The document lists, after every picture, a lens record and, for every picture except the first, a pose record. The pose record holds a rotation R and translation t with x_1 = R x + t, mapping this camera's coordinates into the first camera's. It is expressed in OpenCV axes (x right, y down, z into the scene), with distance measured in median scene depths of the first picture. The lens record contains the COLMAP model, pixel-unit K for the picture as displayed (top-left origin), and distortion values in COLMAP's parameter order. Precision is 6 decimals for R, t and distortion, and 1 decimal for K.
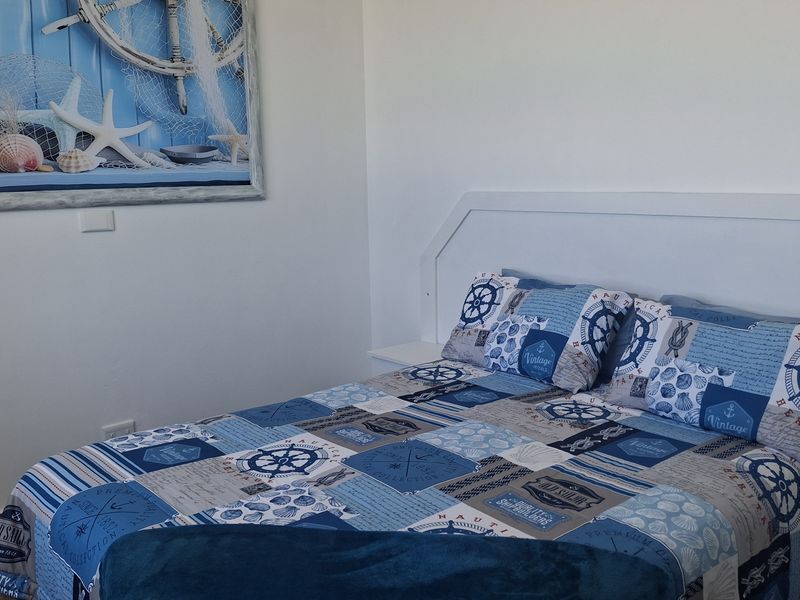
lens RADIAL K [[783.6, 0, 397.3], [0, 783.6, 310.5], [0, 0, 1]] dist [0.117810, -0.294283]
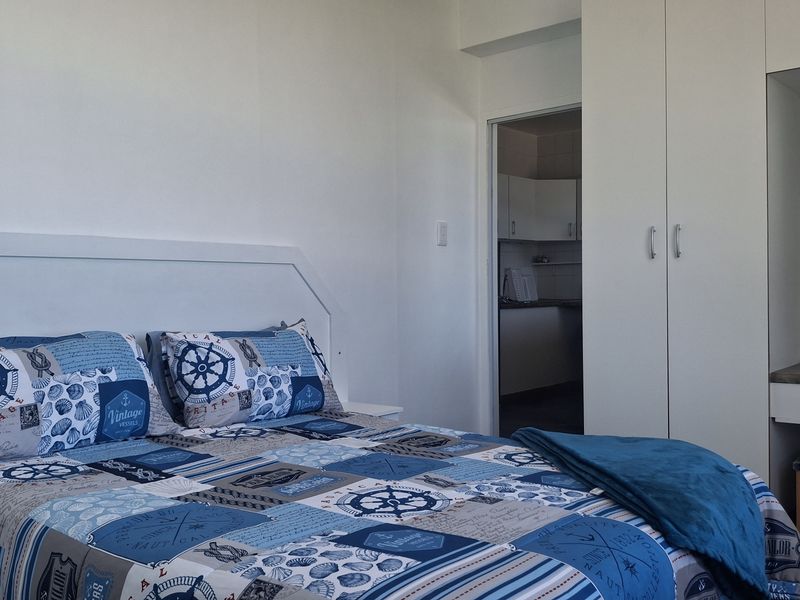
lens RADIAL K [[774.9, 0, 400.0], [0, 774.9, 300.0], [0, 0, 1]] dist [0.183935, -0.430052]
pose [[-0.163887, 0.003535, 0.986473, -0.641525], [0.191553, 0.981074, 0.028308, -0.023883], [-0.967703, 0.193601, -0.161462, 0.739117]]
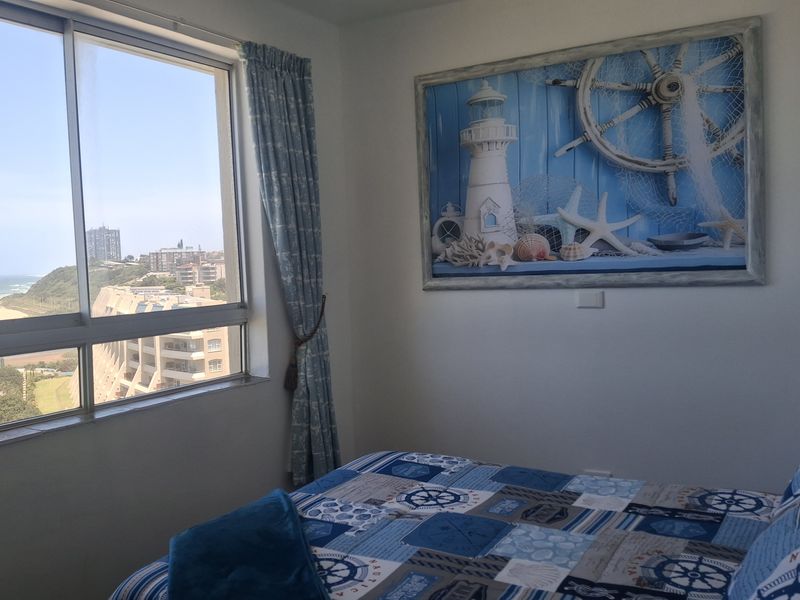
lens RADIAL K [[774.9, 0, 400.0], [0, 774.9, 300.0], [0, 0, 1]] dist [0.183935, -0.430052]
pose [[0.315375, 0.058473, -0.947164, 0.690375], [-0.134688, 0.990754, 0.016317, -0.094711], [0.939360, 0.122426, 0.320335, 0.347293]]
